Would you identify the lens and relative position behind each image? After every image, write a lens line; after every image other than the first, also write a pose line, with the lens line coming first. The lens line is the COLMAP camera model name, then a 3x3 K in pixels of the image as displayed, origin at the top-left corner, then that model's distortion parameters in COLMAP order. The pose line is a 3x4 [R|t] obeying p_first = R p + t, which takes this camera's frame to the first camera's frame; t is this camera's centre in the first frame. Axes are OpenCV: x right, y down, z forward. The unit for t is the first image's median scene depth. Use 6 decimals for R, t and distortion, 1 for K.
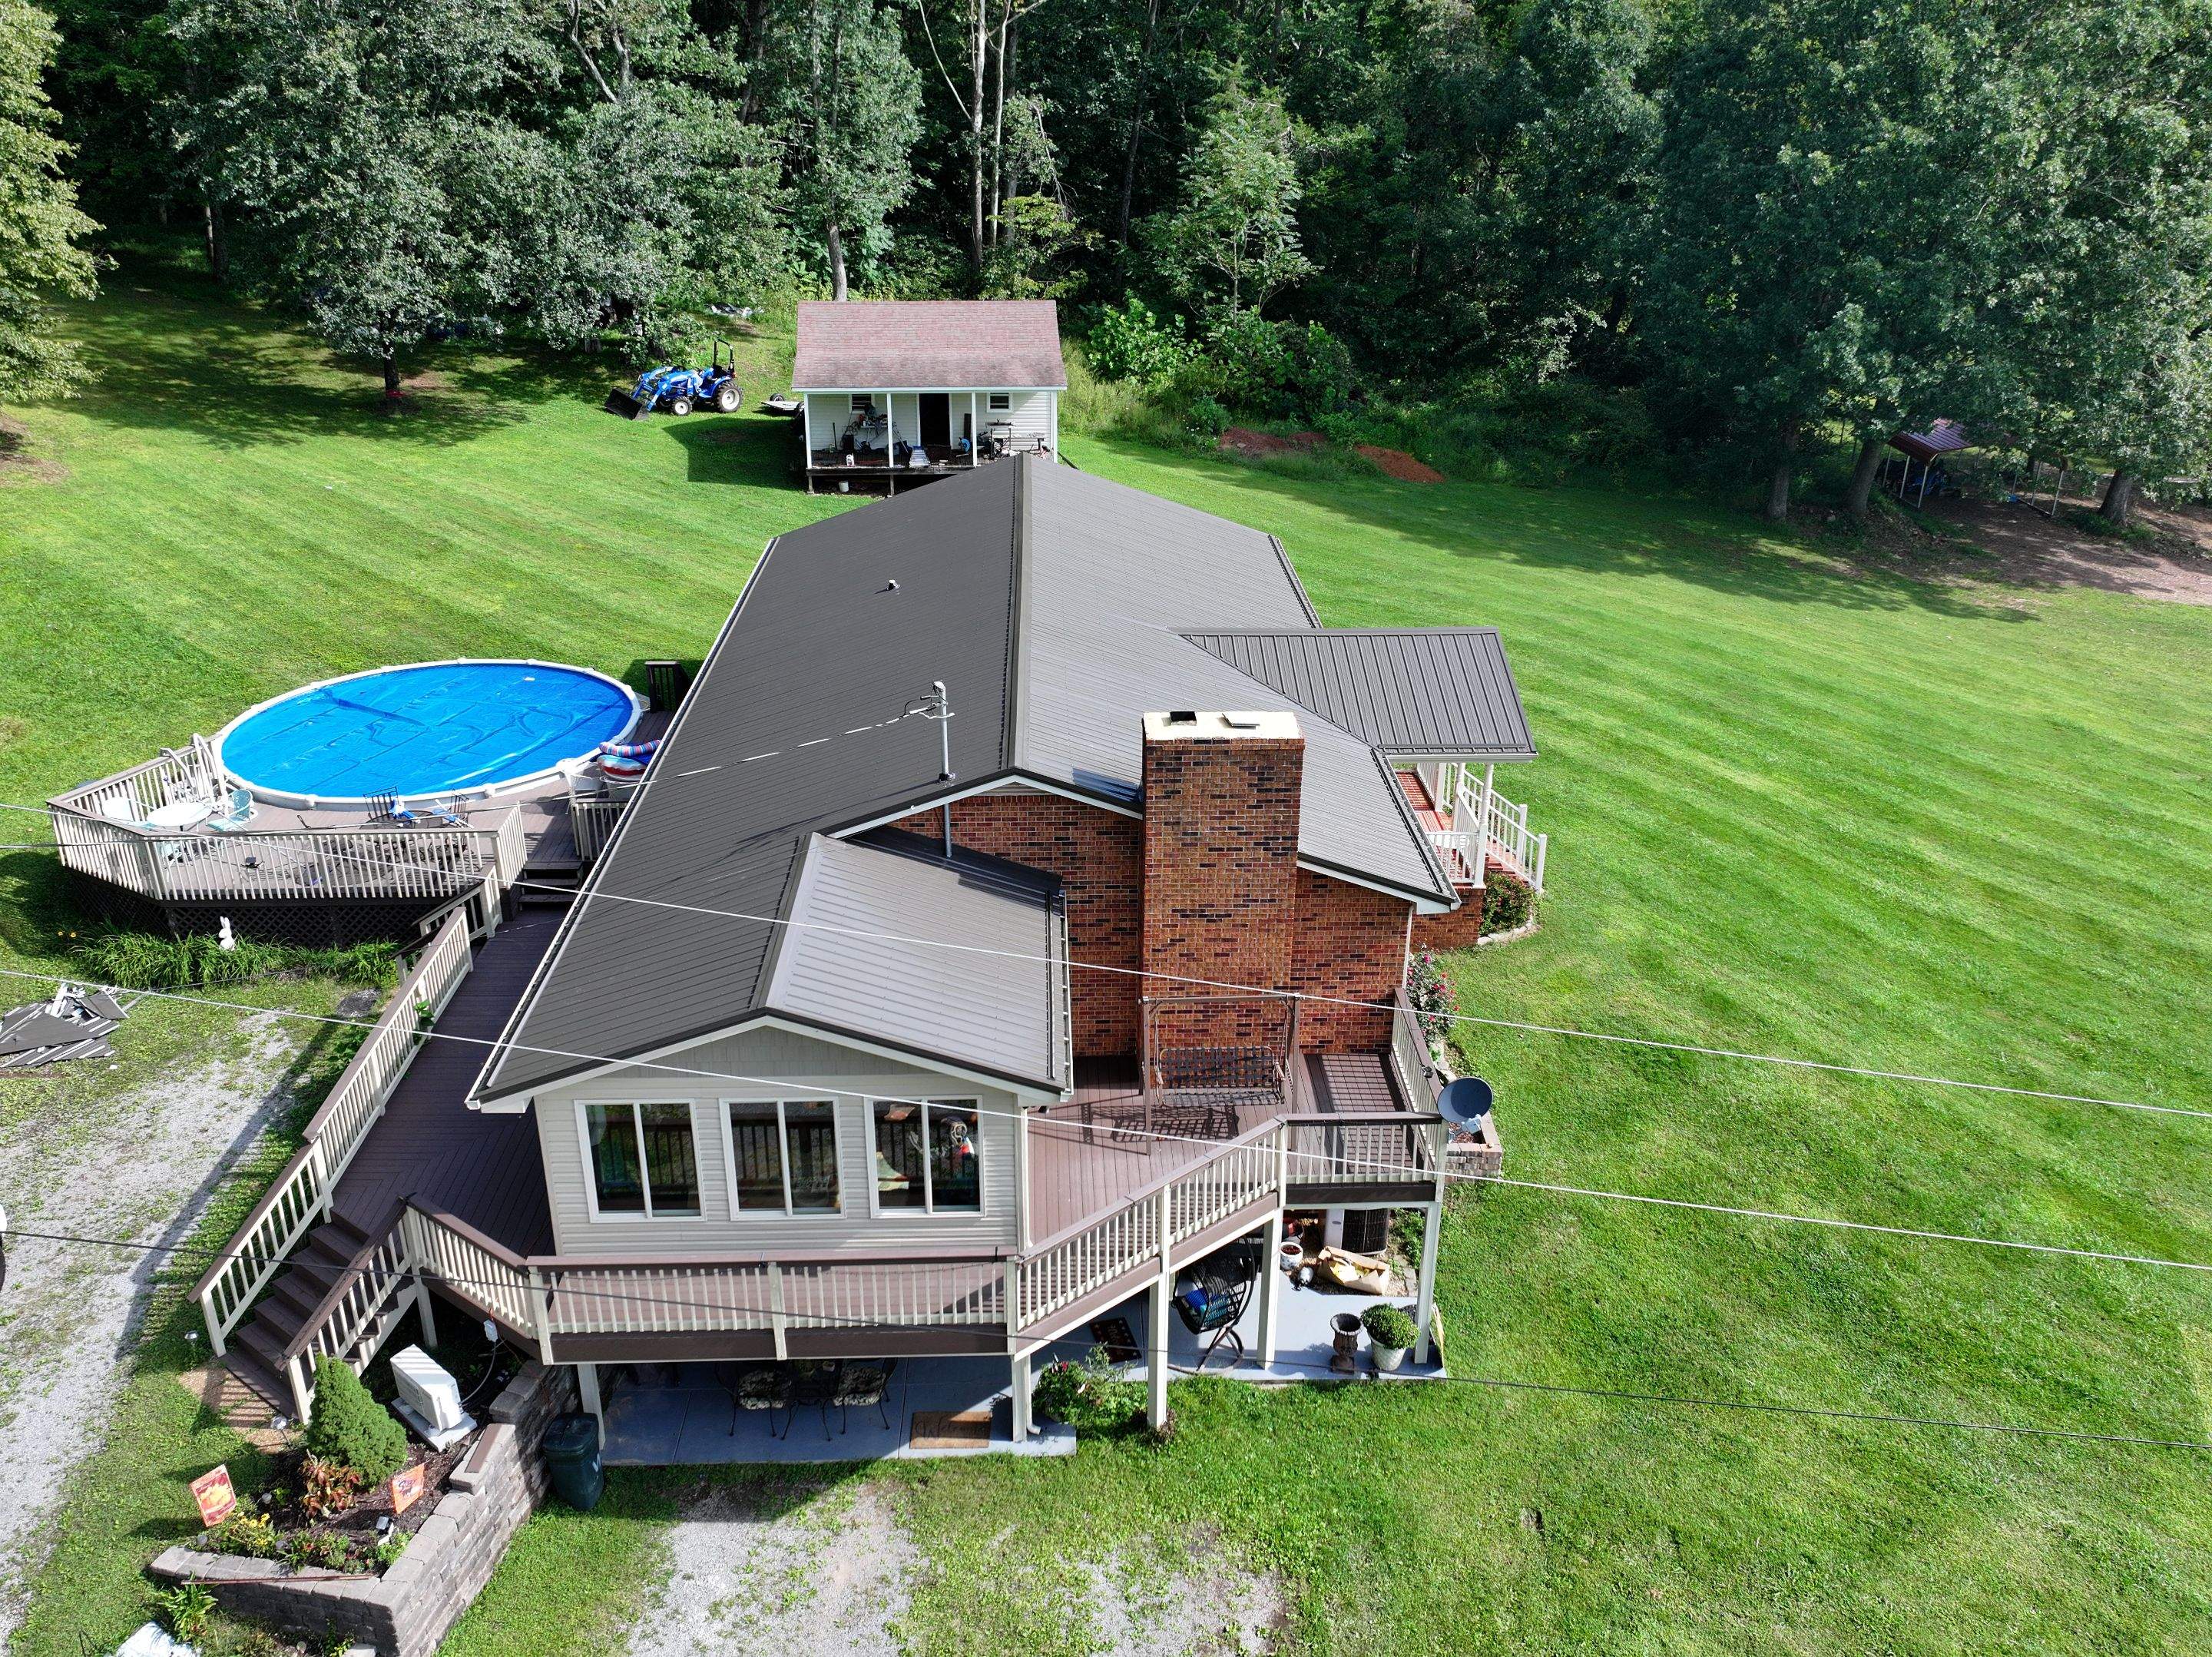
lens RADIAL K [[1780.4, 0, 1103.5], [0, 1780.4, 816.9], [0, 0, 1]] dist [-0.005060, 0.017378]
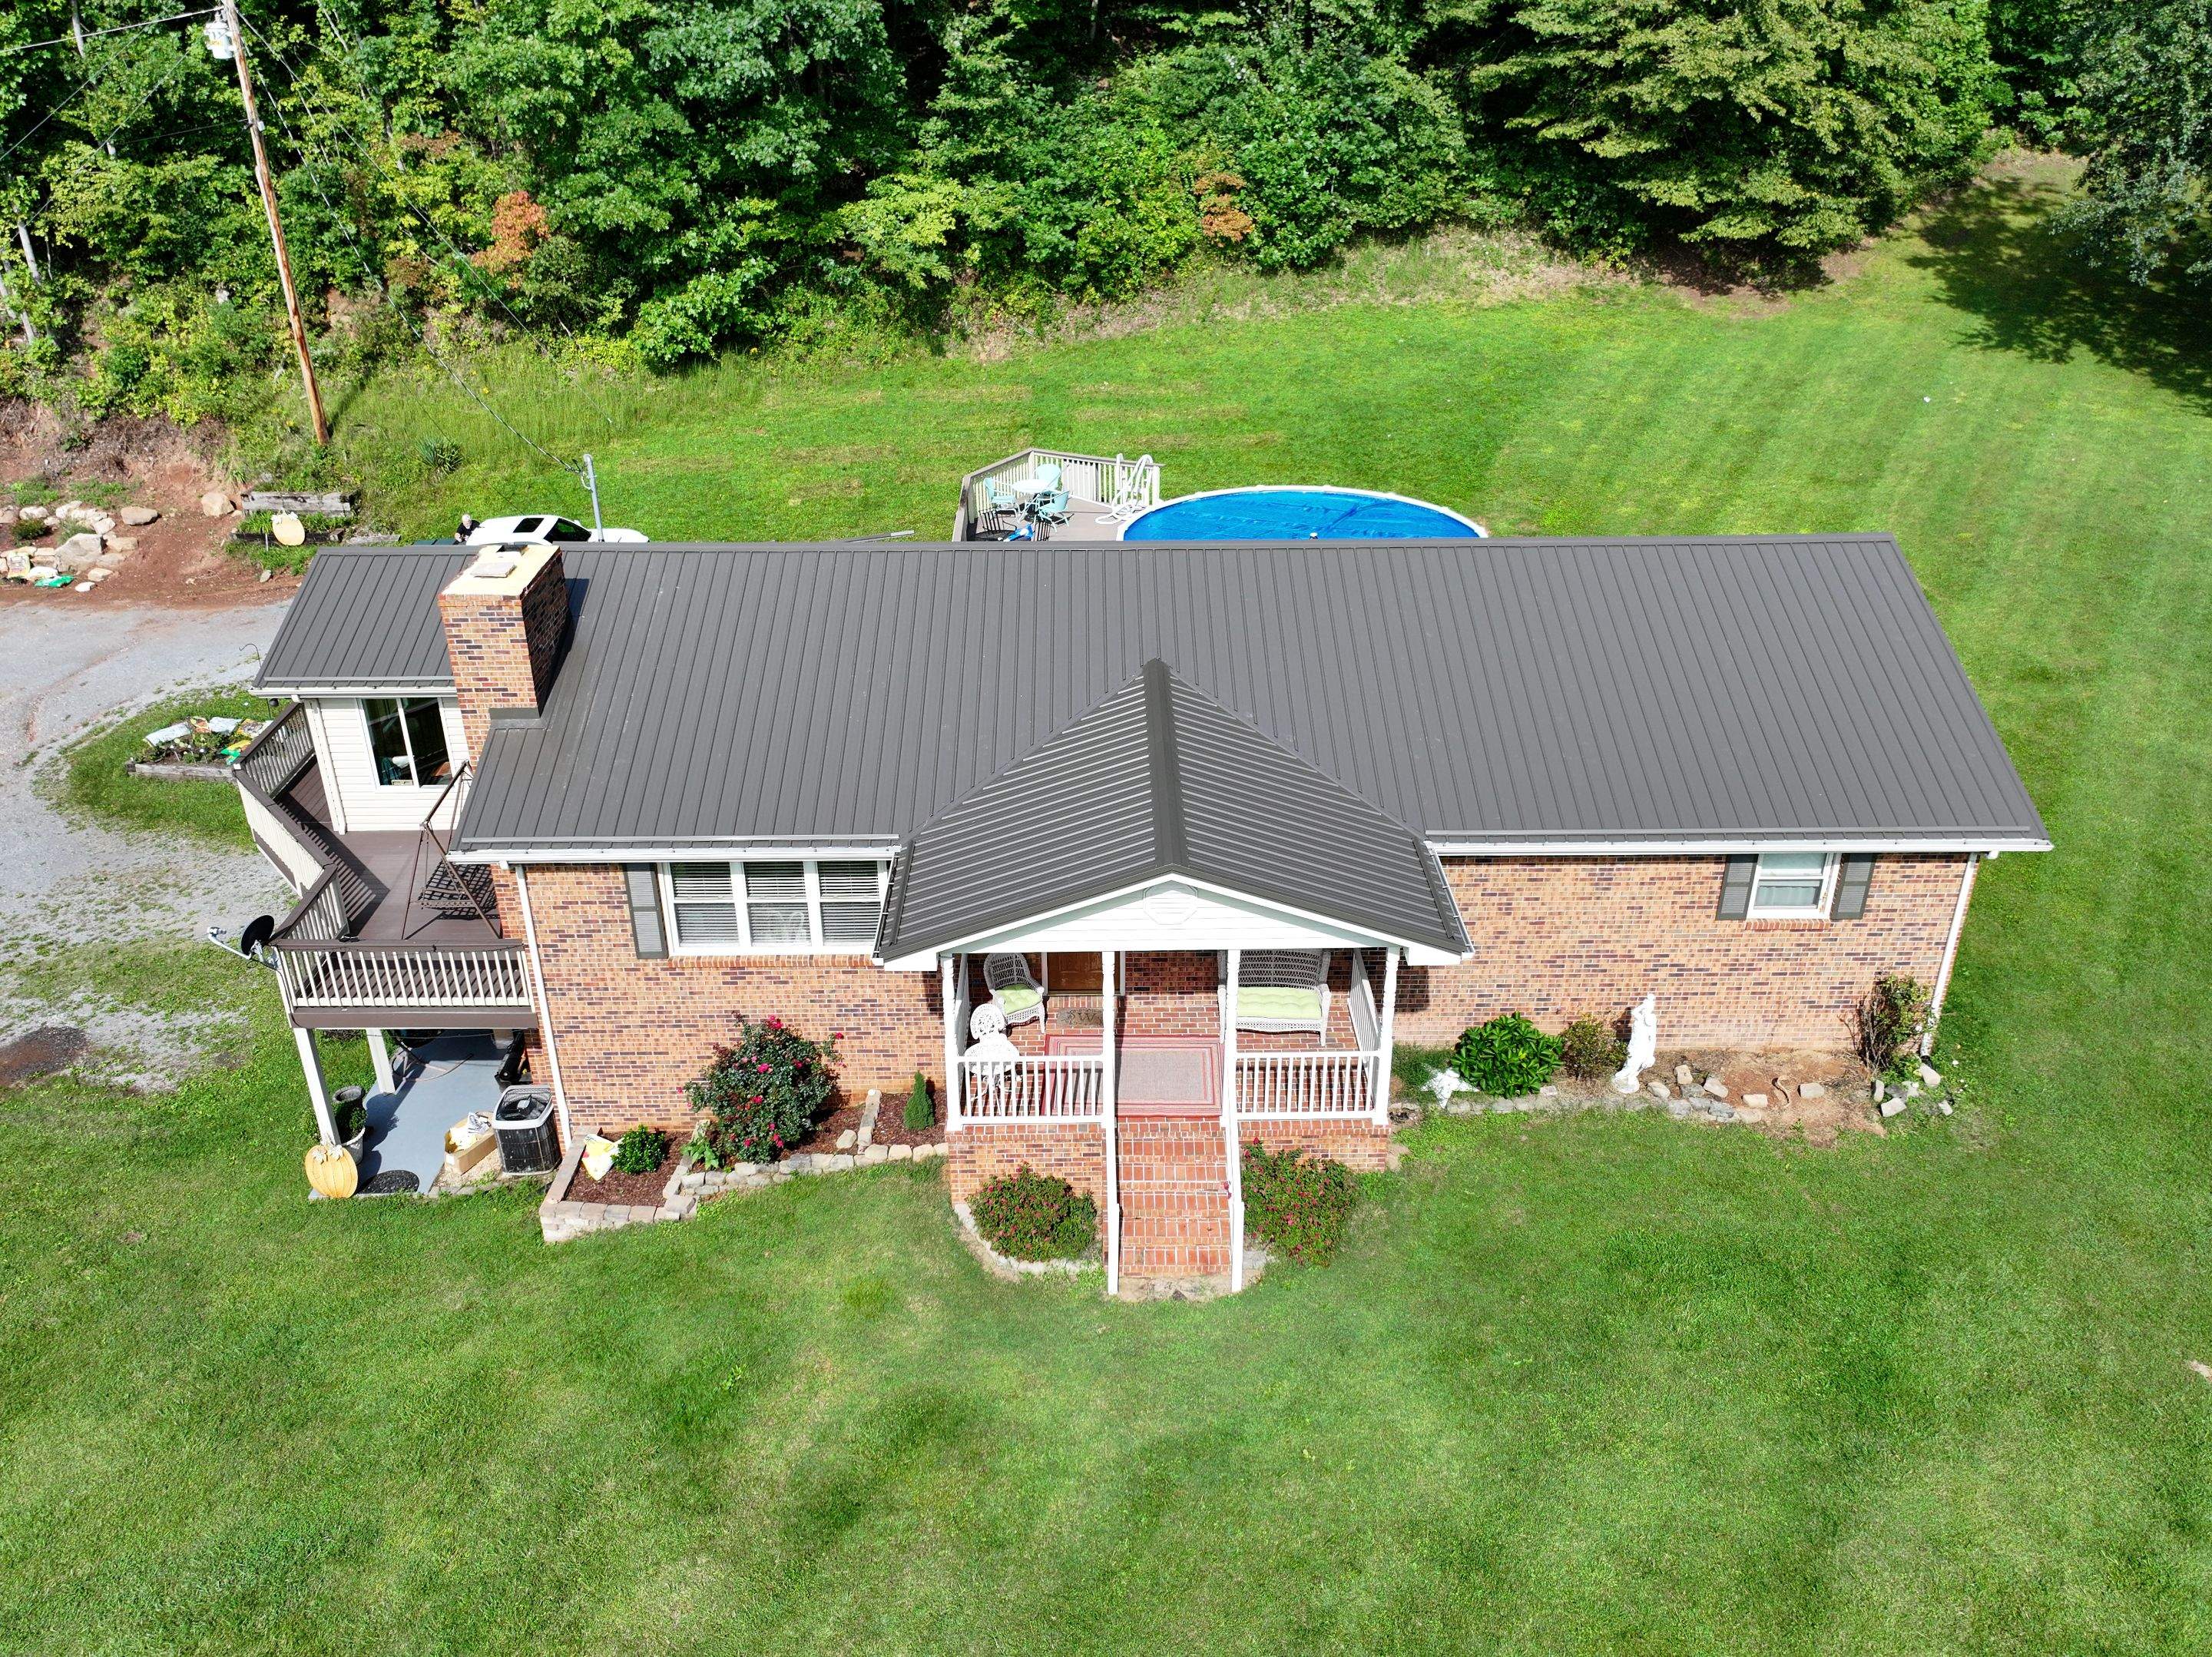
lens RADIAL K [[1780.4, 0, 1108.8], [0, 1780.4, 824.7], [0, 0, 1]] dist [-0.005060, 0.017378]
pose [[-0.025800, 0.452716, -0.891282, 0.817298], [-0.390727, 0.816088, 0.425832, -0.397539], [0.920145, 0.359234, 0.155834, 0.957758]]
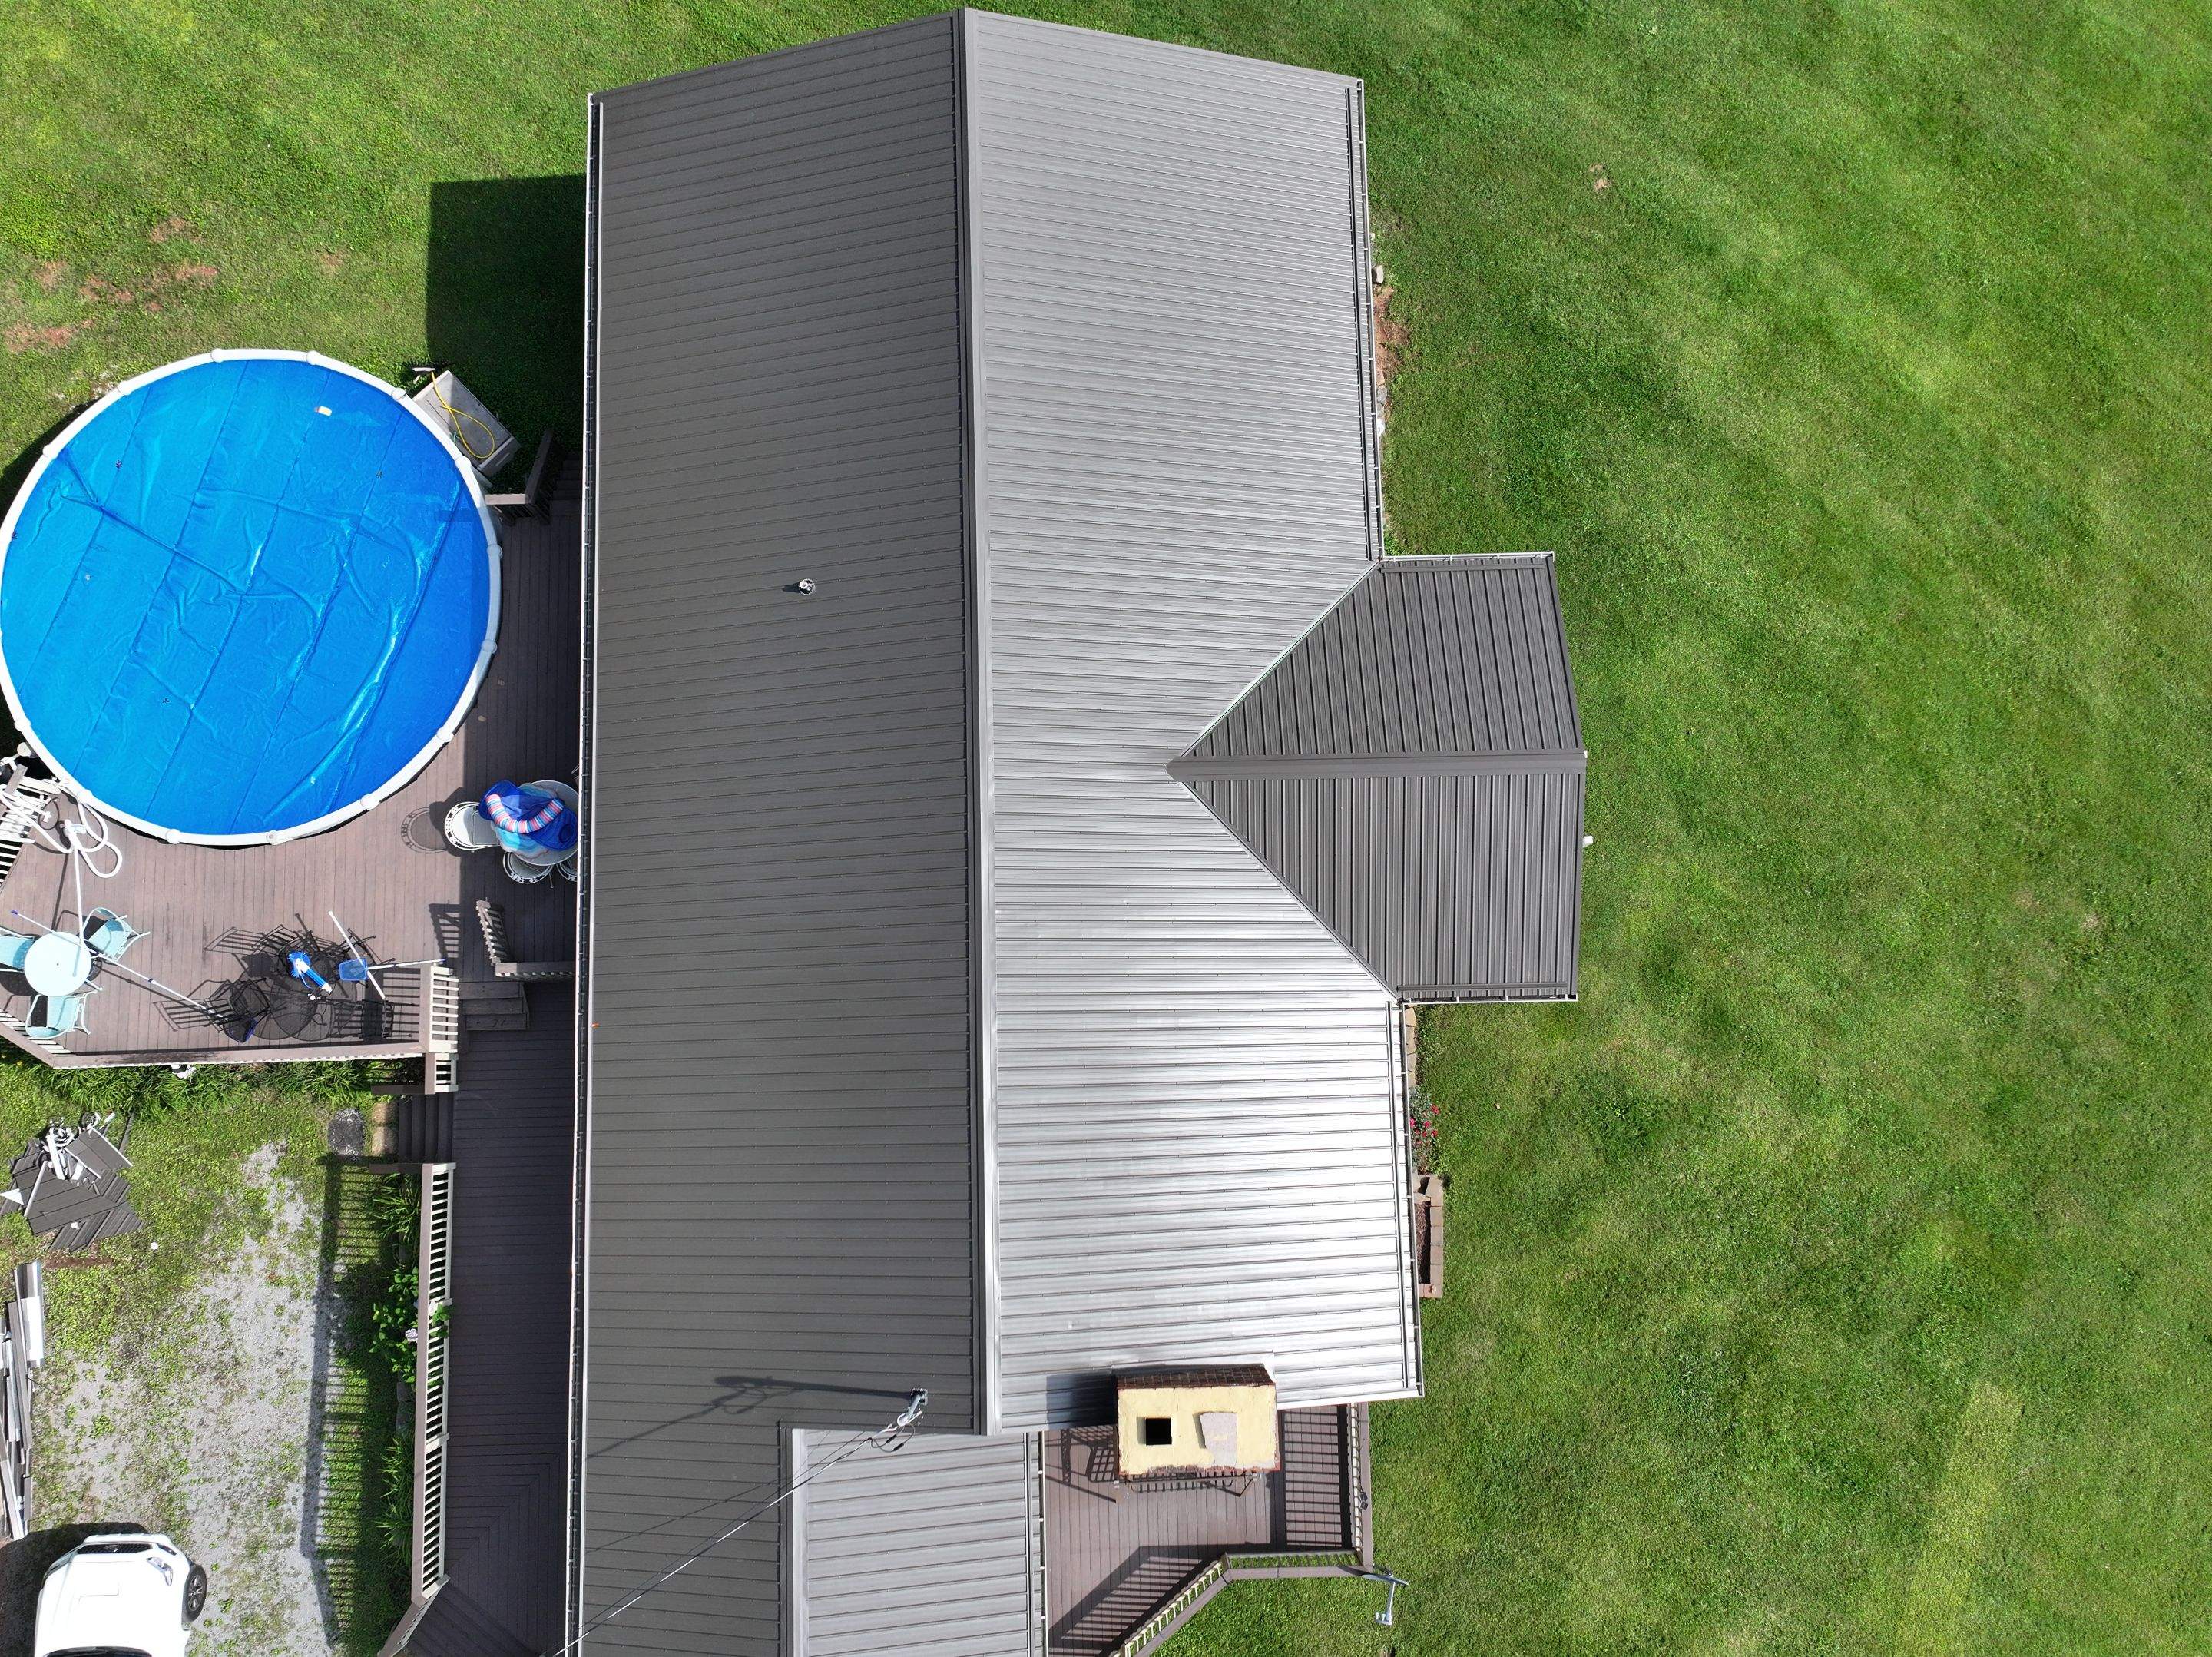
lens RADIAL K [[1780.4, 0, 1103.5], [0, 1780.4, 836.4], [0, 0, 1]] dist [-0.005060, 0.017378]
pose [[0.999942, 0.010754, -0.001034, 0.009834], [-0.004637, 0.513666, 0.857978, -0.828874], [0.009757, -0.857923, 0.513686, 0.613952]]
